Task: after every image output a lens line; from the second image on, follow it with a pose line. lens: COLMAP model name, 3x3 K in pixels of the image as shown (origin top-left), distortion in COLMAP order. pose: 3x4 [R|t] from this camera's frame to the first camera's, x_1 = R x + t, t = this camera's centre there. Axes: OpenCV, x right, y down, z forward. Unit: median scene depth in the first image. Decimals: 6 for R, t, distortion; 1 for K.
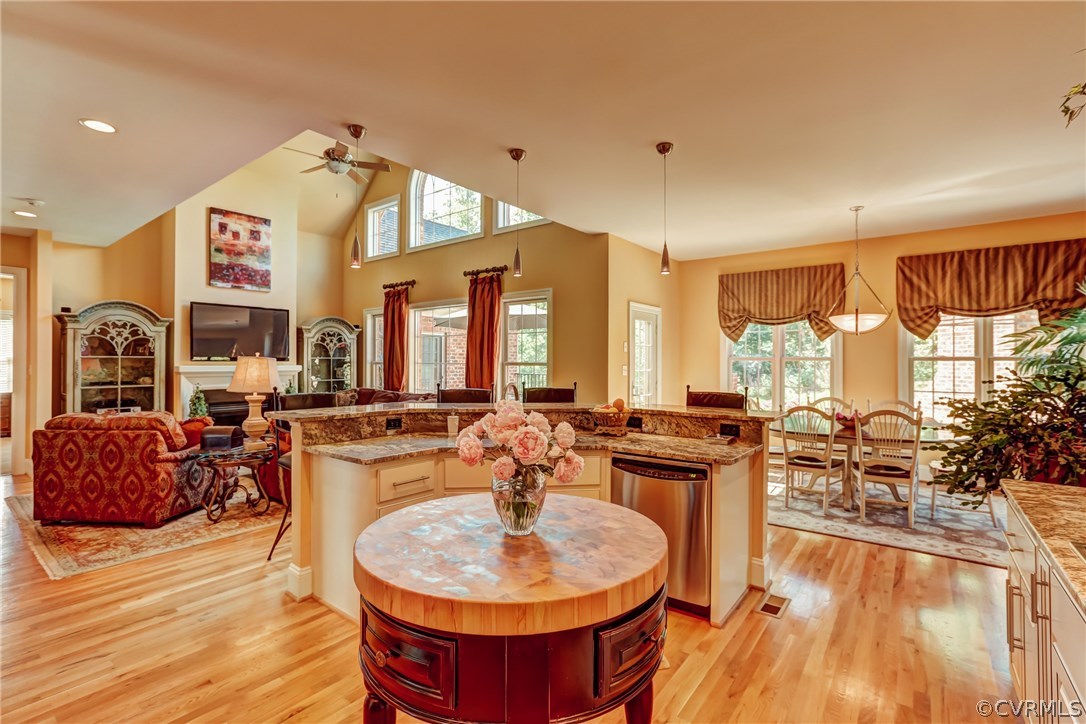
lens RADIAL K [[492.4, 0, 533.3], [0, 492.4, 360.4], [0, 0, 1]] dist [-0.036974, 0.018357]
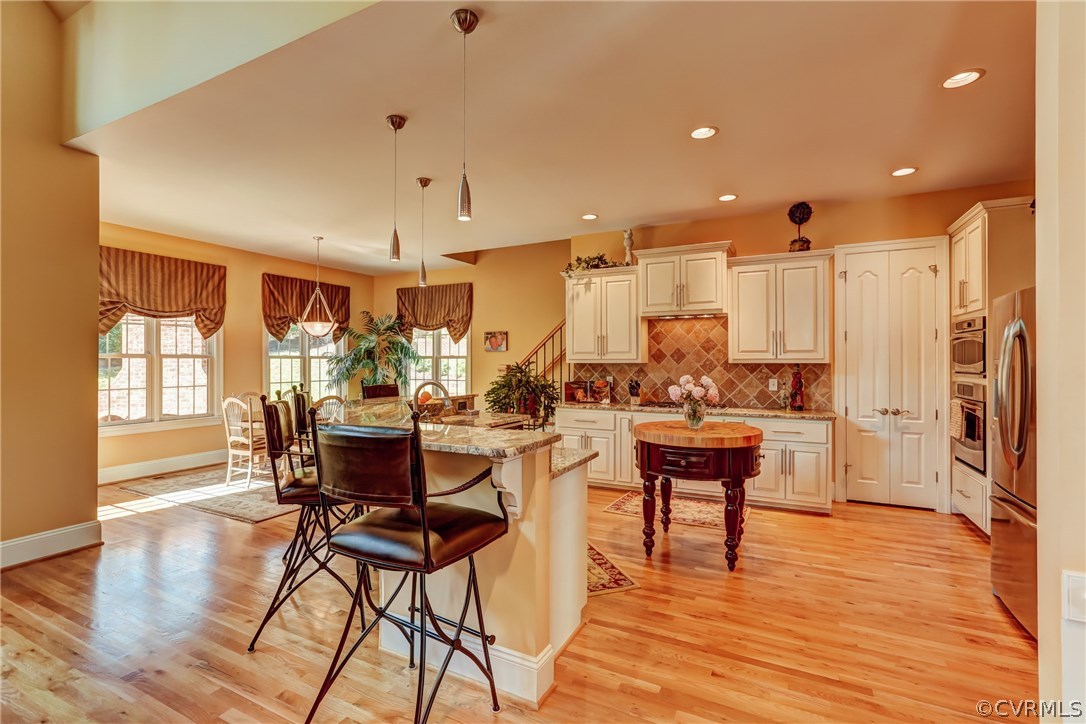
lens RADIAL K [[501.7, 0, 545.2], [0, 501.7, 357.6], [0, 0, 1]] dist [-0.003402, 0.000182]
pose [[-0.199924, 0.002653, 0.979808, -0.534177], [-0.002737, 0.999991, -0.003266, 0.000945], [-0.979808, -0.003335, -0.199915, 0.490451]]
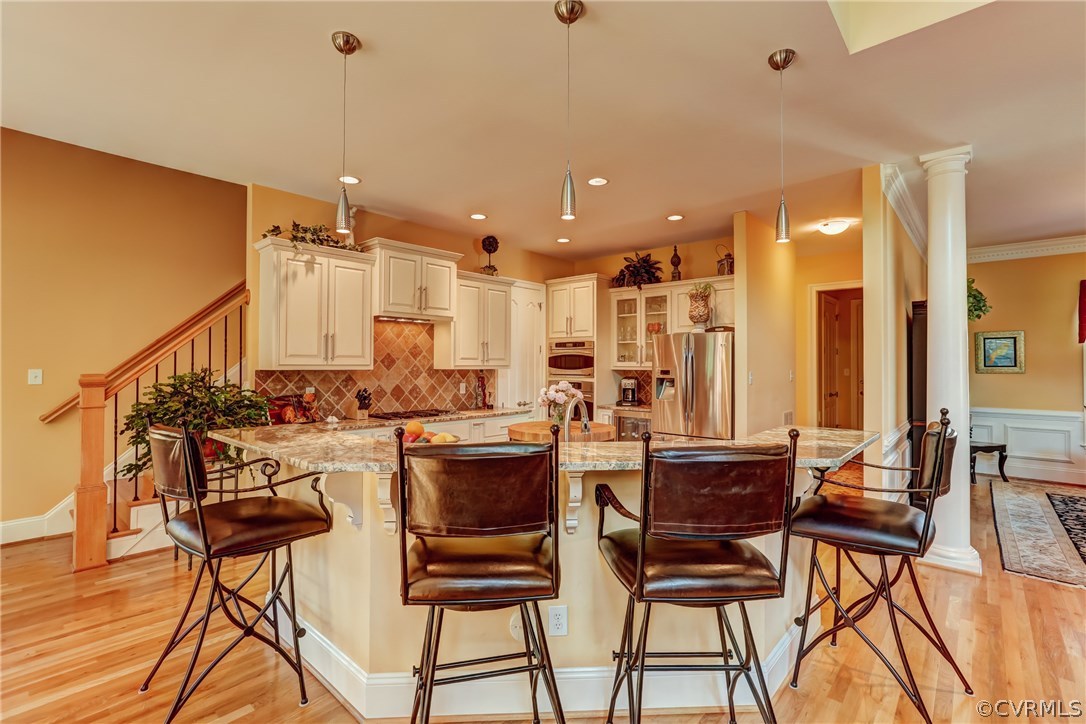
lens RADIAL K [[506.5, 0, 543.0], [0, 506.5, 362.0], [0, 0, 1]] dist [-0.000160, -0.000017]
pose [[-0.997885, -0.003864, 0.064893, -0.029428], [-0.004592, 0.999928, -0.011078, 0.002861], [-0.064845, -0.011352, -0.997831, 0.875025]]
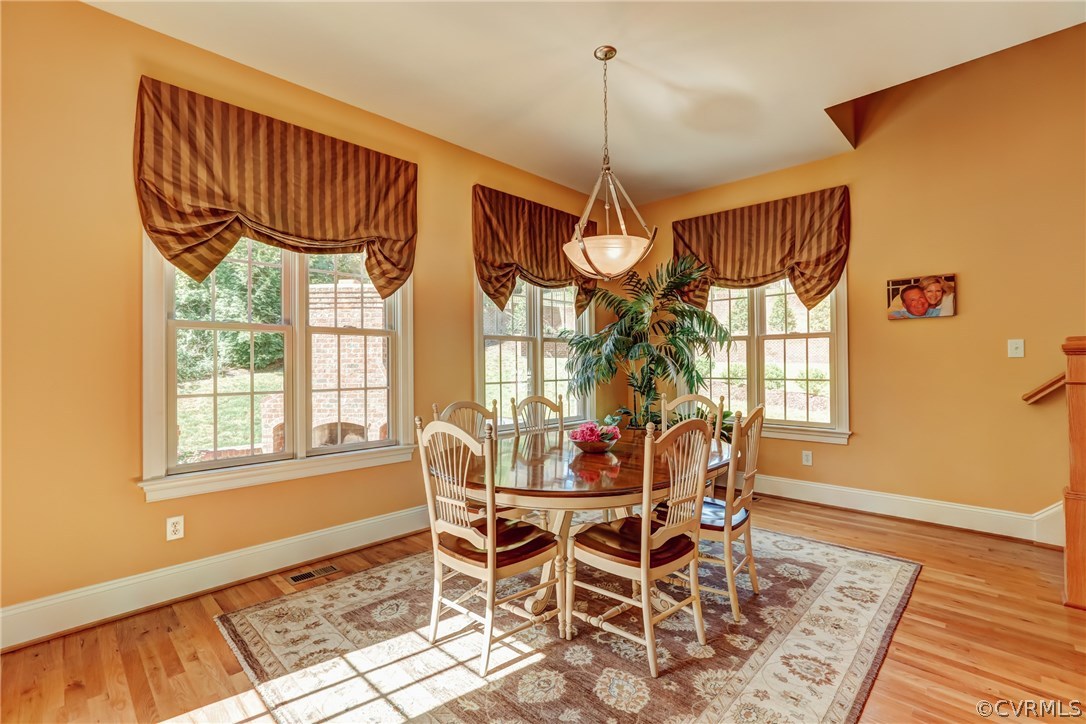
lens RADIAL K [[492.4, 0, 533.3], [0, 492.4, 360.4], [0, 0, 1]] dist [-0.036974, 0.018357]
pose [[0.110085, 0.005359, 0.993908, 0.077276], [0.004793, 0.999971, -0.005922, 0.030277], [-0.993911, 0.005415, 0.110056, 0.739267]]
